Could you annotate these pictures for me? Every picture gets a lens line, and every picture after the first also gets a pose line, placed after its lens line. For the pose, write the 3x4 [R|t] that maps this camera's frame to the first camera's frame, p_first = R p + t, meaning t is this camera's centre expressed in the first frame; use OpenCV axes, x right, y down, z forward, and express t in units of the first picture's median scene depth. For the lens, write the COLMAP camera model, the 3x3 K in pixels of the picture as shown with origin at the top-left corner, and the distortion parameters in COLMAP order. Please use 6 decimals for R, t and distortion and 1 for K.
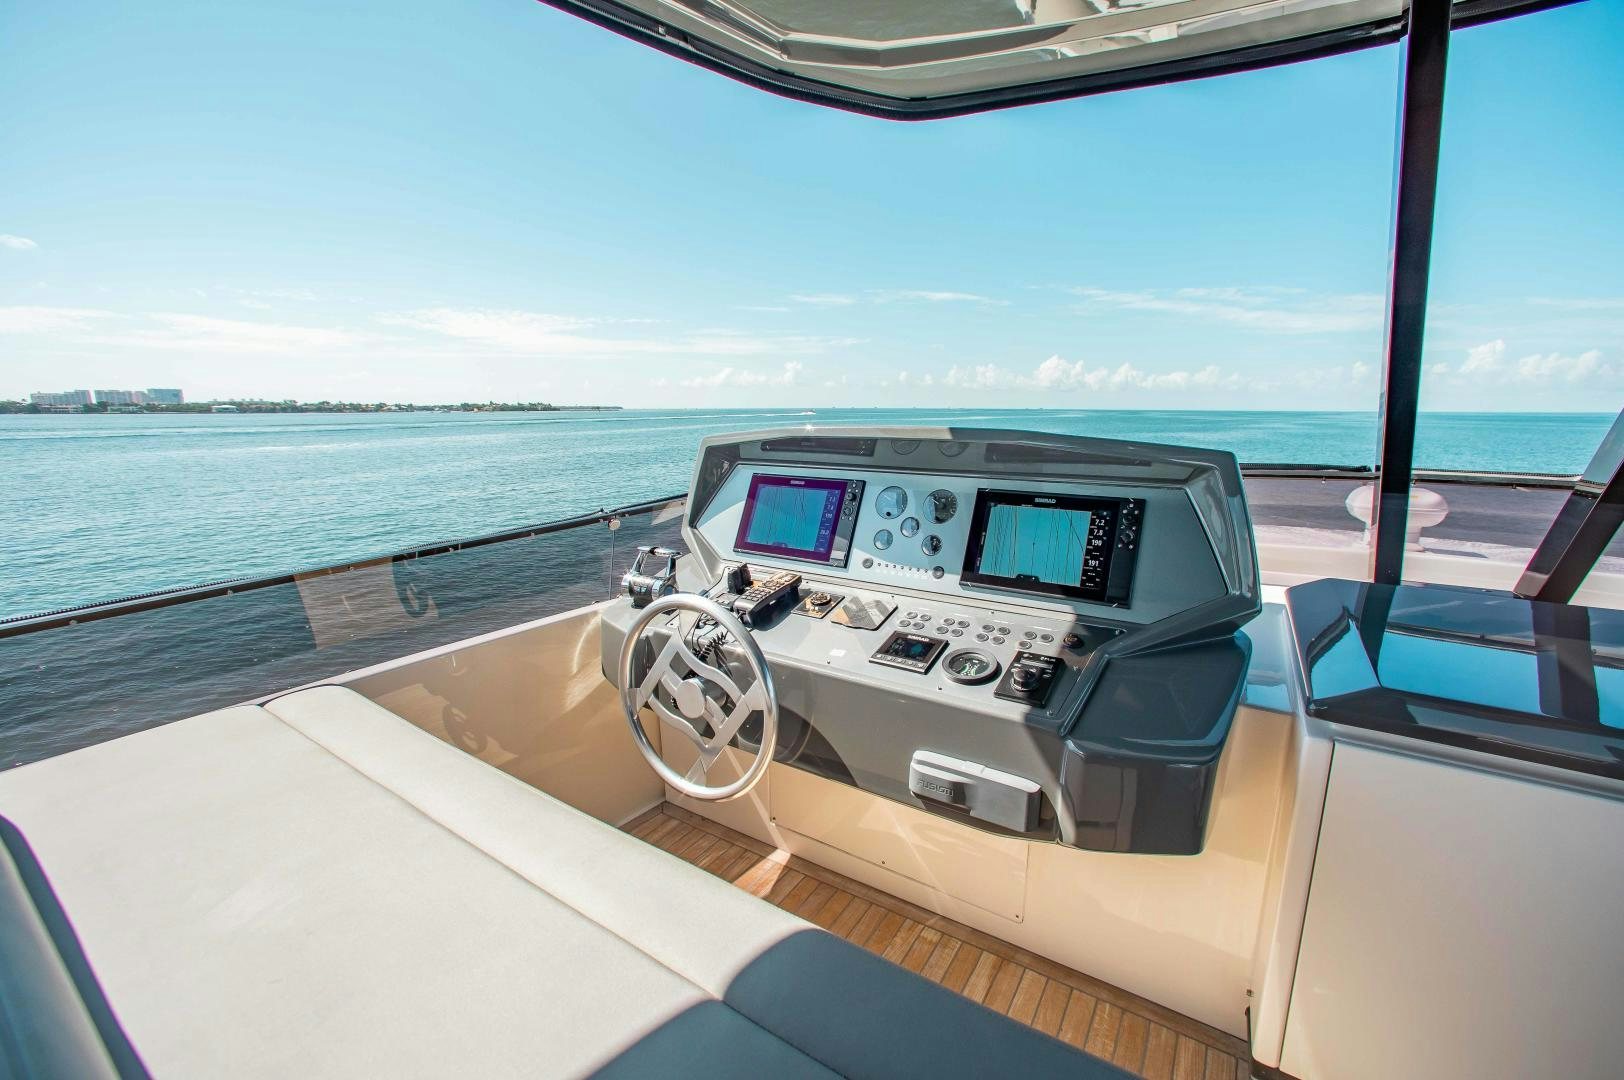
lens RADIAL K [[776.8, 0, 812.0], [0, 776.8, 540.0], [0, 0, 1]] dist [-0.018416, 0.001140]
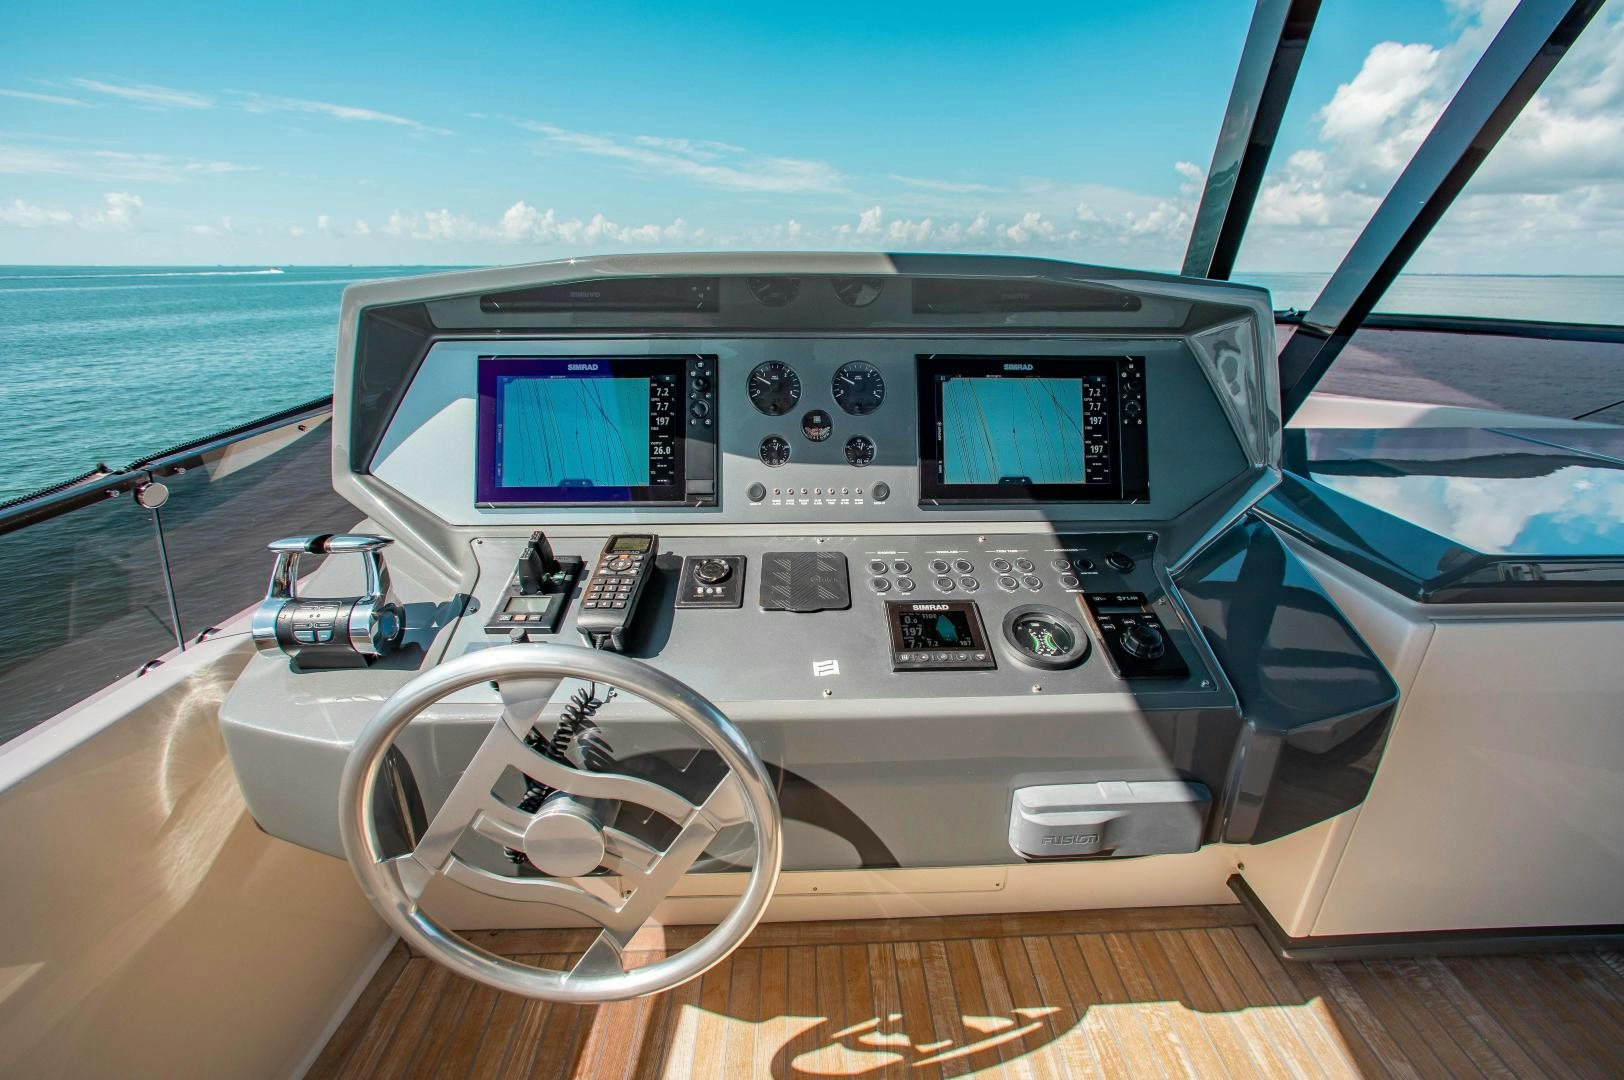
lens RADIAL K [[776.8, 0, 812.0], [0, 776.8, 540.0], [0, 0, 1]] dist [-0.018416, 0.001140]
pose [[0.784448, -0.201541, 0.586535, -0.243826], [0.098341, 0.974183, 0.203217, -0.051064], [-0.612349, -0.101732, 0.784015, 0.479385]]
